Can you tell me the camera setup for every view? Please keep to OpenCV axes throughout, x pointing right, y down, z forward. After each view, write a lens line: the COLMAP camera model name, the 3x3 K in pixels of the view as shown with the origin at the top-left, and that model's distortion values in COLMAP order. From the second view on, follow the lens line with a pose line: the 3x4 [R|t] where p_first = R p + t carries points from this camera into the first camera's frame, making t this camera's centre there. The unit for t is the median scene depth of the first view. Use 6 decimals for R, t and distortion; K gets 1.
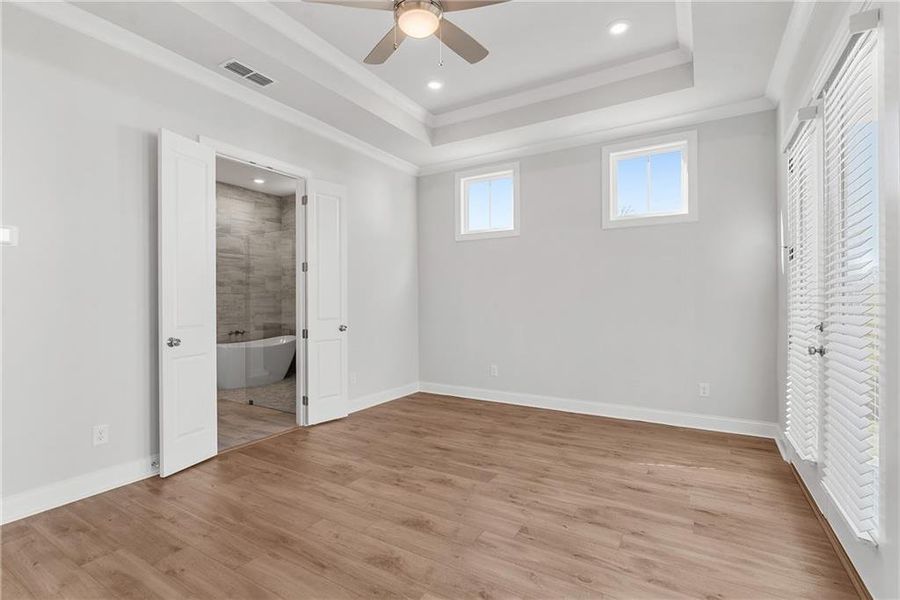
lens RADIAL K [[420.8, 0, 448.0], [0, 420.8, 299.4], [0, 0, 1]] dist [0.004073, 0.000546]
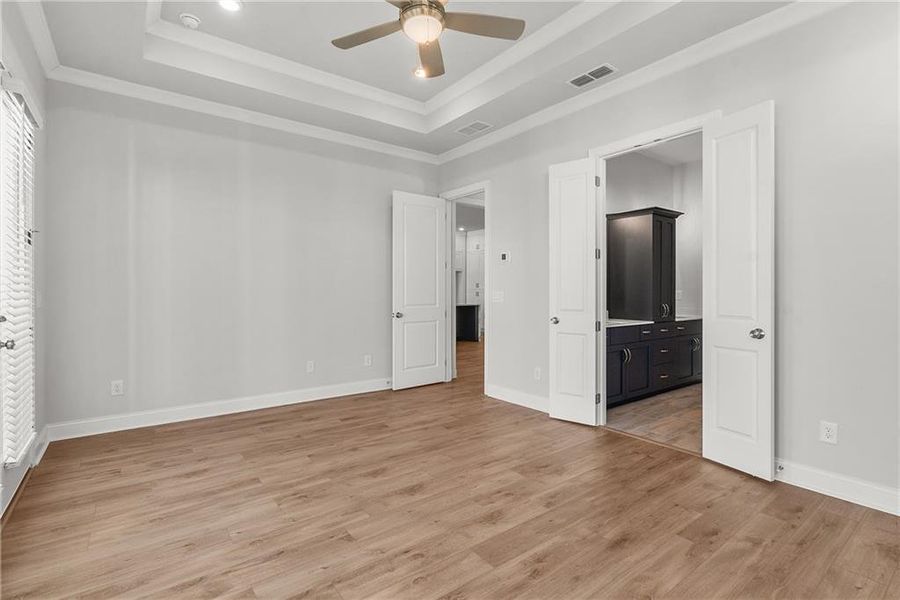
lens RADIAL K [[420.8, 0, 448.4], [0, 420.8, 297.4], [0, 0, 1]] dist [0.004073, 0.000546]
pose [[-0.370014, 0.012472, -0.928942, 0.760516], [0.005679, 0.999922, 0.011163, 0.007575], [0.929009, -0.001145, -0.370056, 1.235676]]
